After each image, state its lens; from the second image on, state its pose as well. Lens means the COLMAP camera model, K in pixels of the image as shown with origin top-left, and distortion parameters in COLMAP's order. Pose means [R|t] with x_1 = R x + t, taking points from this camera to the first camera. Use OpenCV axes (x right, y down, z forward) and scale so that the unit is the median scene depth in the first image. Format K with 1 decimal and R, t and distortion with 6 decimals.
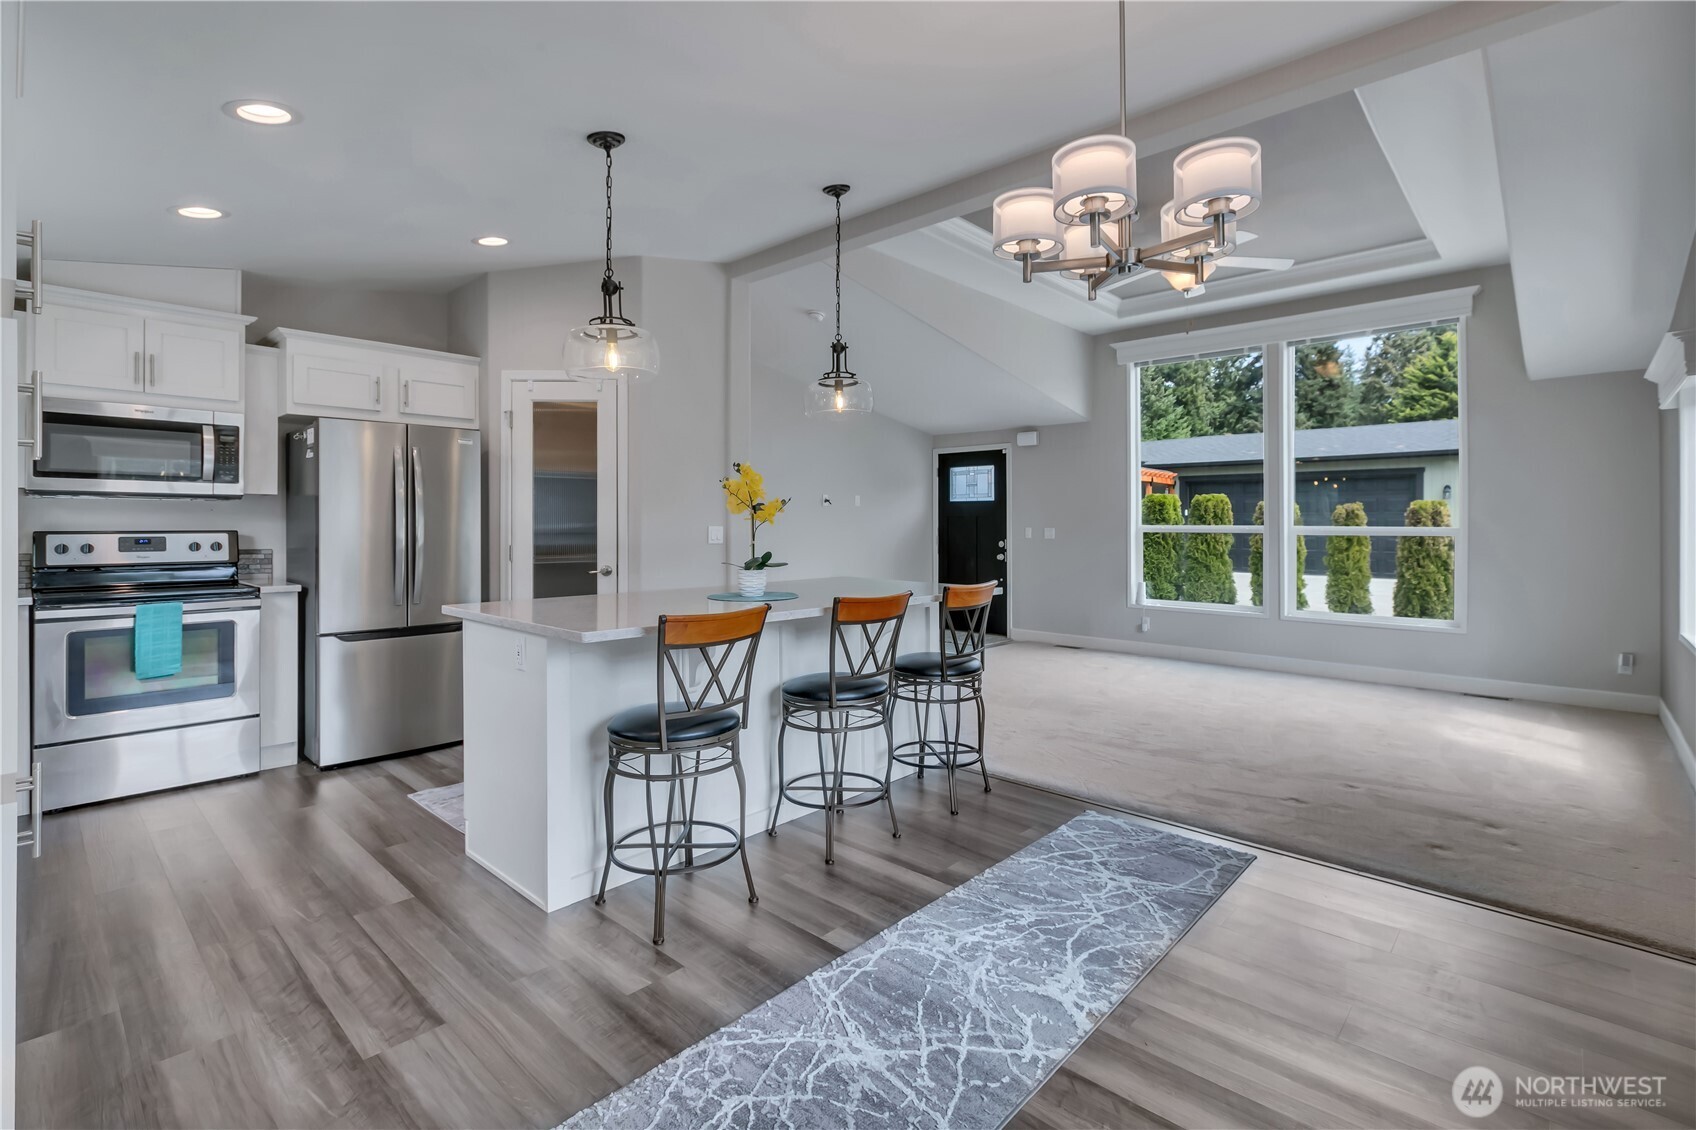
lens RADIAL K [[776.1, 0, 852.2], [0, 776.1, 525.7], [0, 0, 1]] dist [0.005007, -0.002730]
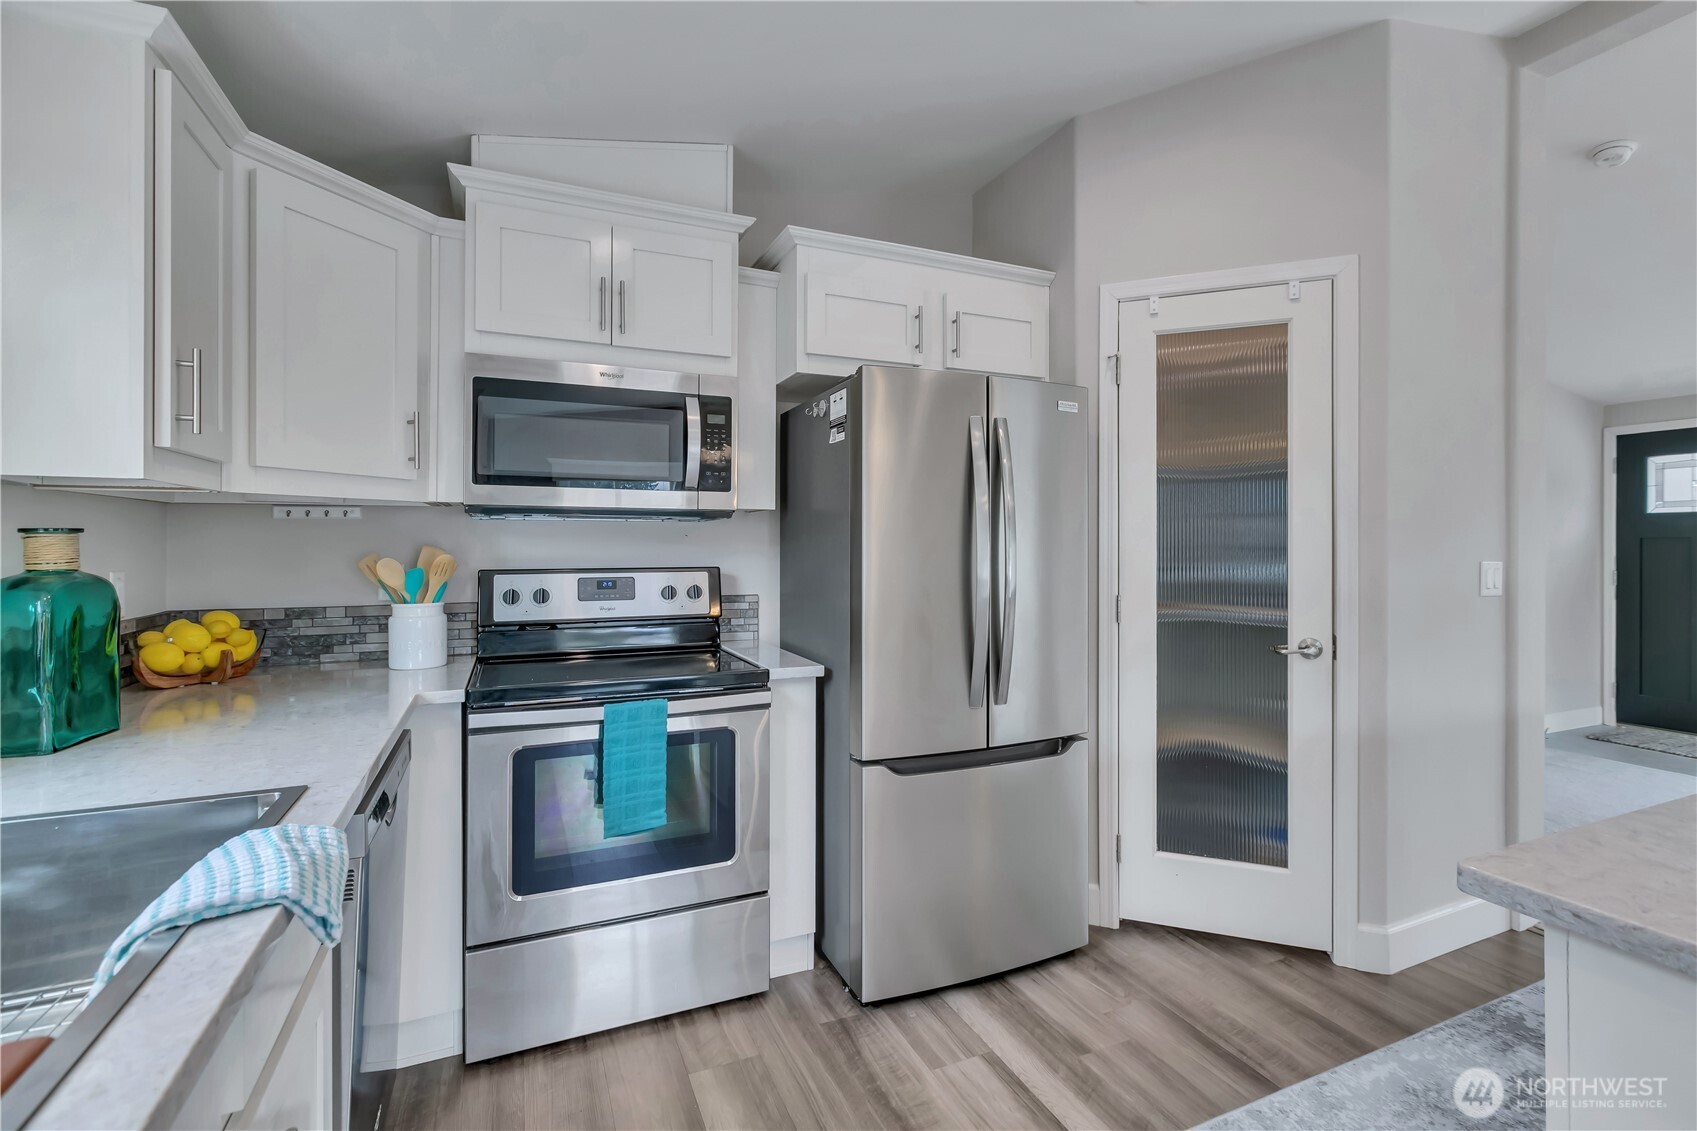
lens RADIAL K [[759.3, 0, 841.2], [0, 759.3, 543.4], [0, 0, 1]] dist [0.001951, 0.000512]
pose [[0.916589, -0.004490, -0.399805, -0.461006], [0.001343, 0.999966, -0.008151, -0.008661], [0.399828, 0.006934, 0.916564, 0.478012]]
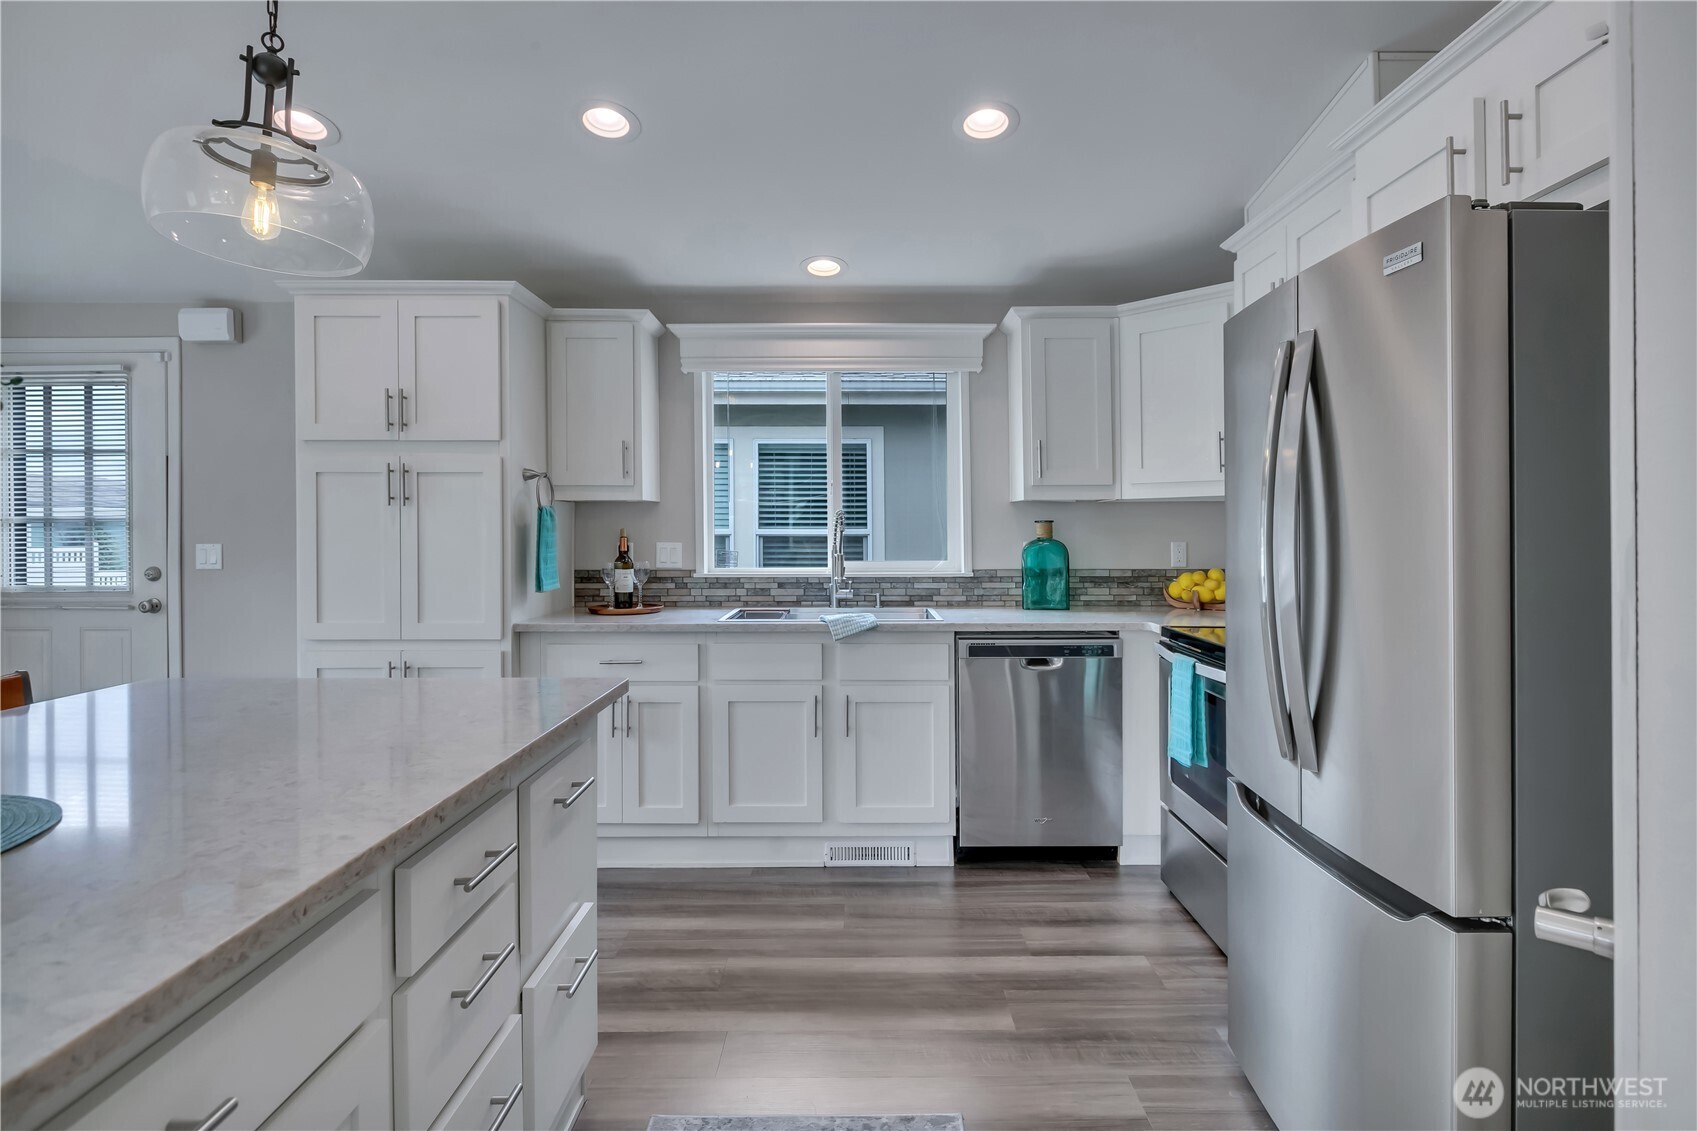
lens RADIAL K [[826.4, 0, 858.5], [0, 826.4, 536.9], [0, 0, 1]] dist [-0.000824, 0.001226]
pose [[-0.732808, 0.001160, -0.680434, -0.163461], [-0.005764, 0.999952, 0.007913, -0.006731], [0.680411, 0.009720, -0.732767, 1.156314]]
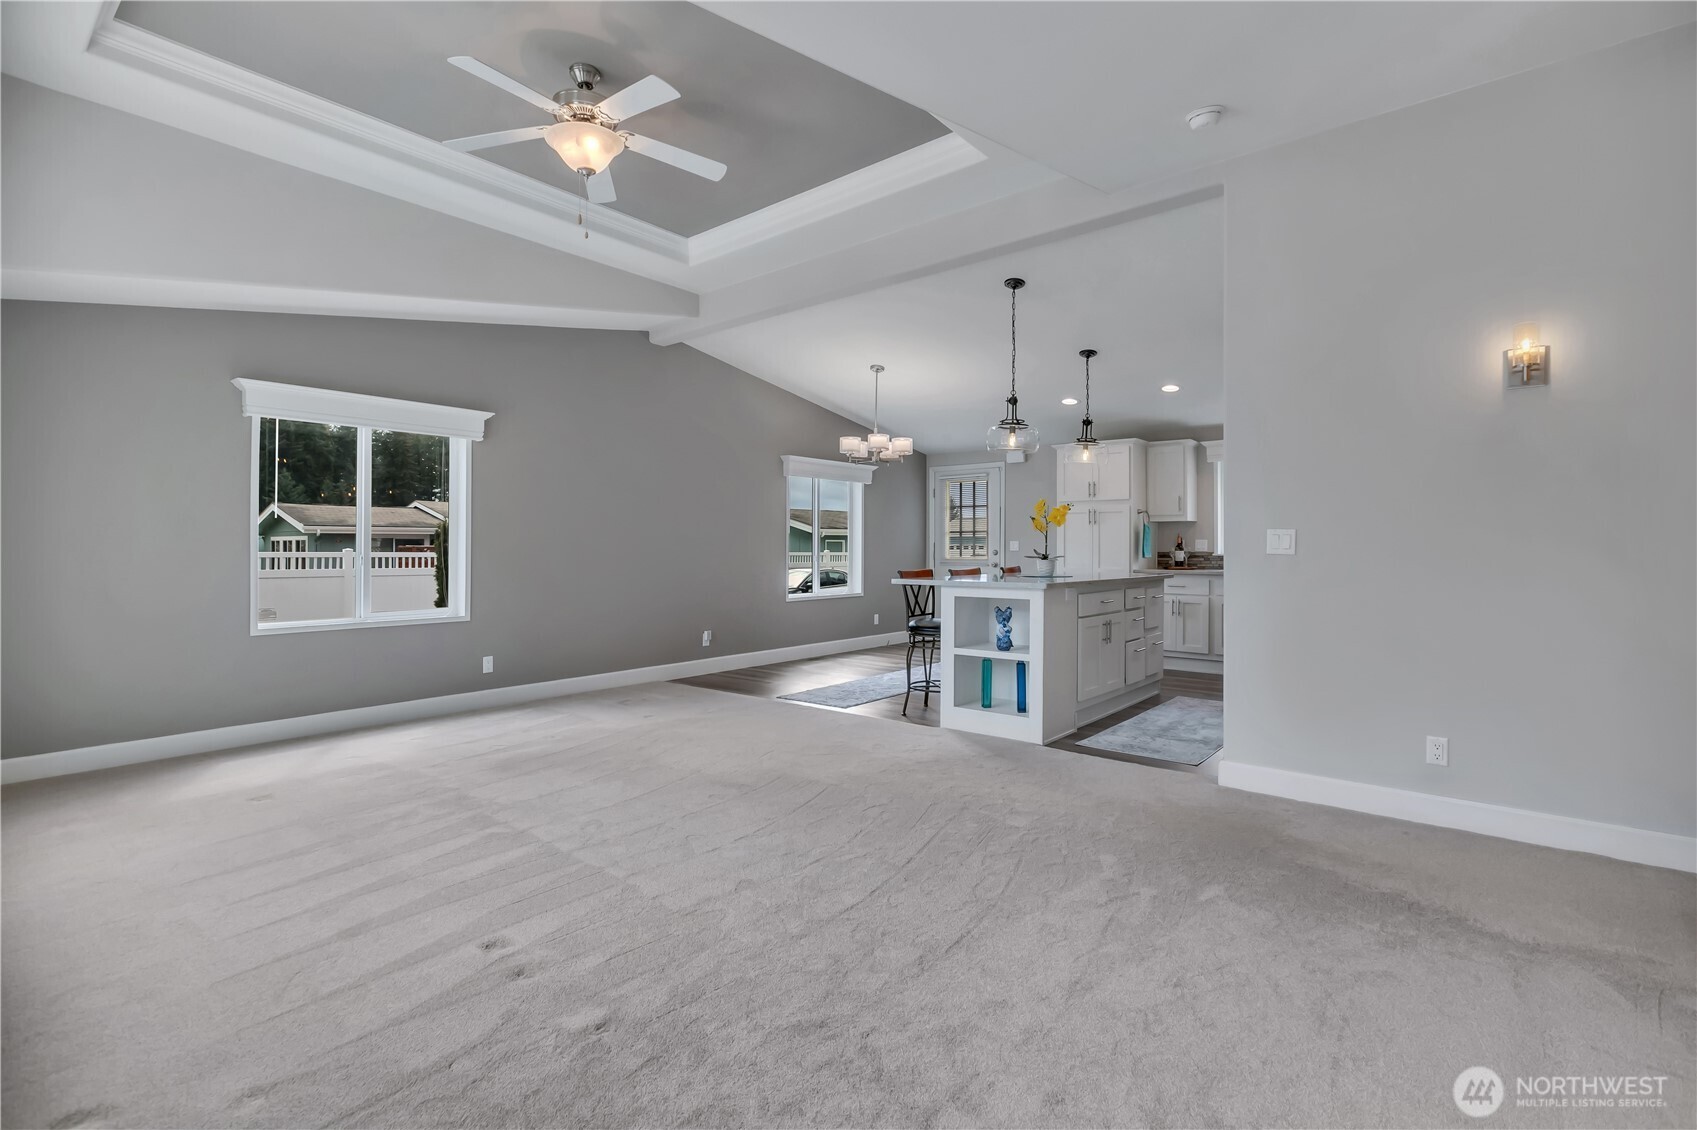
lens RADIAL K [[776.5, 0, 874.3], [0, 776.5, 549.2], [0, 0, 1]] dist [0.005007, -0.002730]
pose [[-0.997394, -0.006355, -0.071869, 0.294006], [-0.006977, 0.999940, 0.008406, 0.020603], [0.071811, 0.008886, -0.997379, 2.167662]]
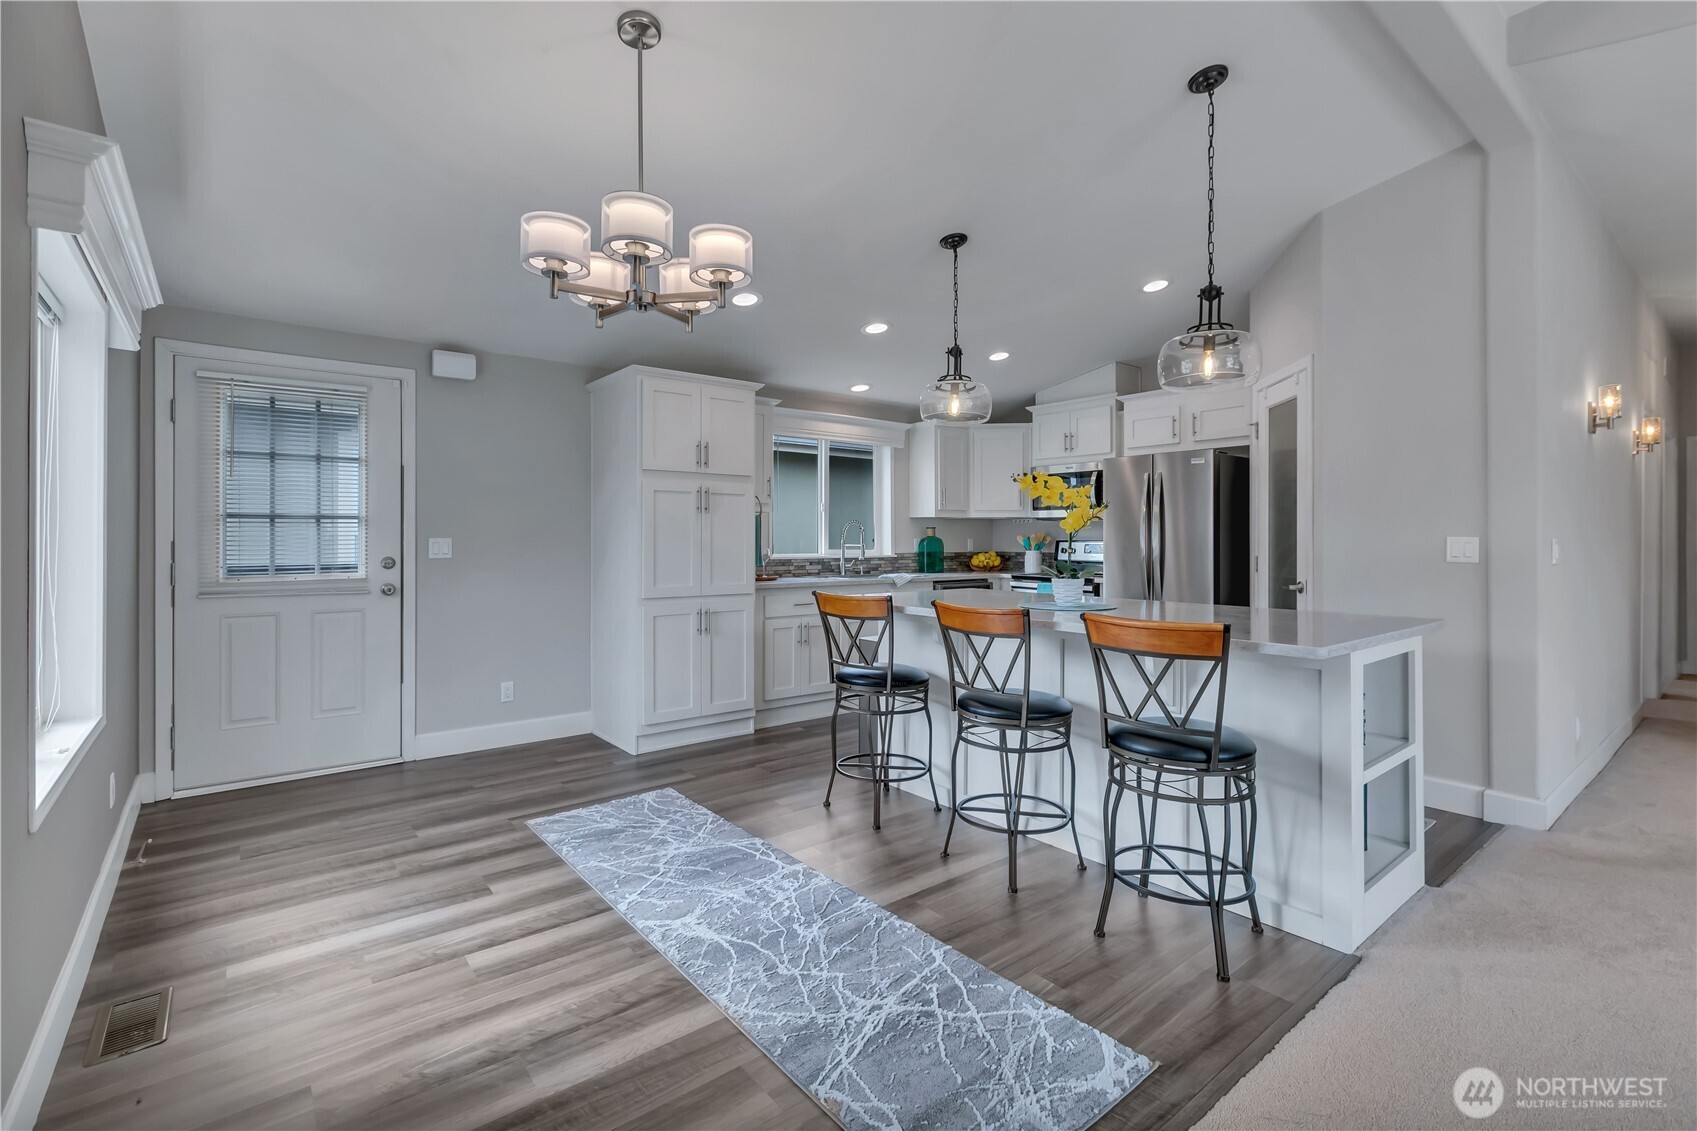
lens RADIAL K [[776.5, 0, 867.2], [0, 776.5, 538.4], [0, 0, 1]] dist [0.005007, -0.002730]
pose [[-0.136041, -0.005003, -0.990691, 0.711559], [-0.008298, 0.999958, -0.003910, 0.012025], [0.990668, 0.007689, -0.136077, 0.729326]]
